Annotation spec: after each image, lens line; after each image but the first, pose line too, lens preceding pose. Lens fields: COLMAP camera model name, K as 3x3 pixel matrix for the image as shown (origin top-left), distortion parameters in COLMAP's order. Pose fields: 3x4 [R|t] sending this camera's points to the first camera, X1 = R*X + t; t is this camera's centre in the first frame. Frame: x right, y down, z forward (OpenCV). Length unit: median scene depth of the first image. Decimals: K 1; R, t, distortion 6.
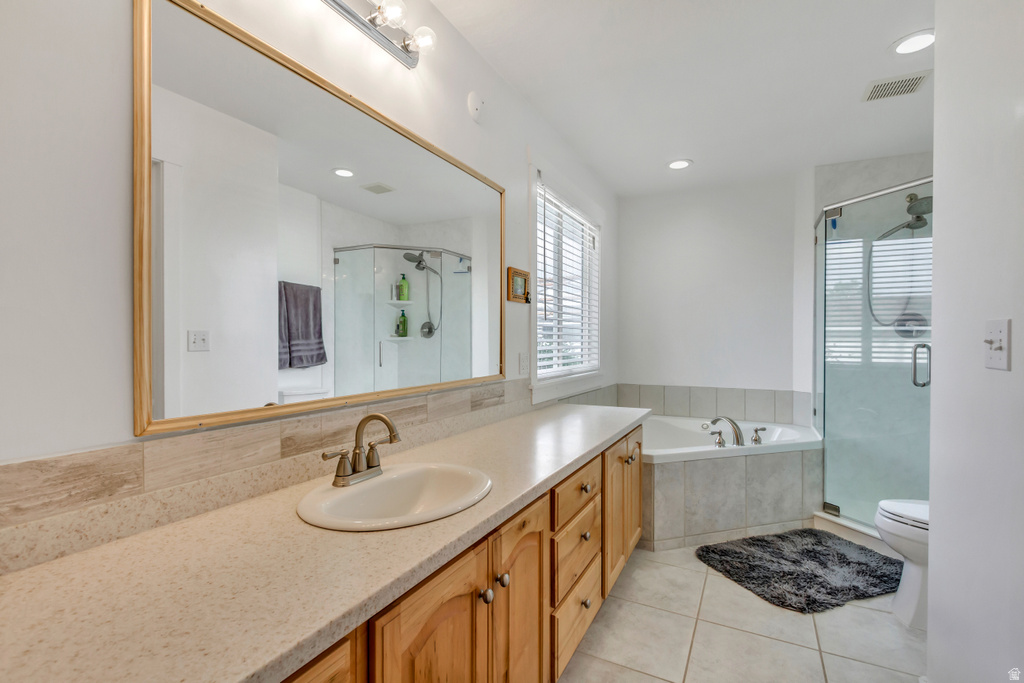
lens RADIAL K [[468.0, 0, 512.5], [0, 468.0, 344.8], [0, 0, 1]] dist [0.016199, -0.007357]
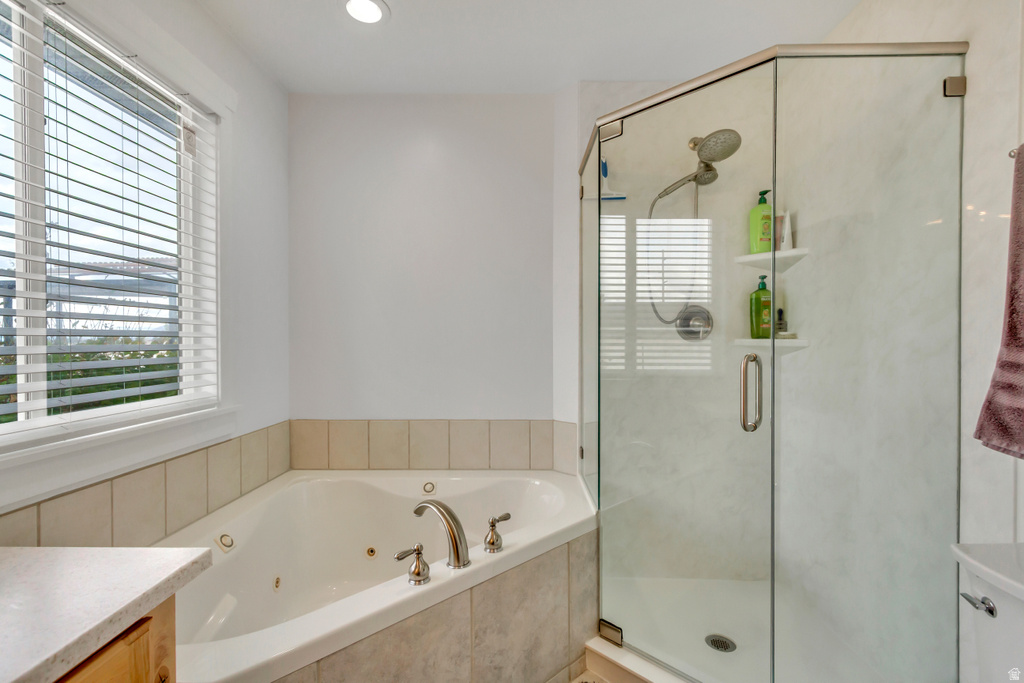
lens RADIAL K [[468.0, 0, 512.5], [0, 468.0, 344.8], [0, 0, 1]] dist [0.016199, -0.007357]
pose [[0.898695, -0.006607, 0.438525, 0.301072], [0.006189, 0.999978, 0.002381, -0.012576], [-0.438531, 0.000575, 0.898716, 0.507784]]
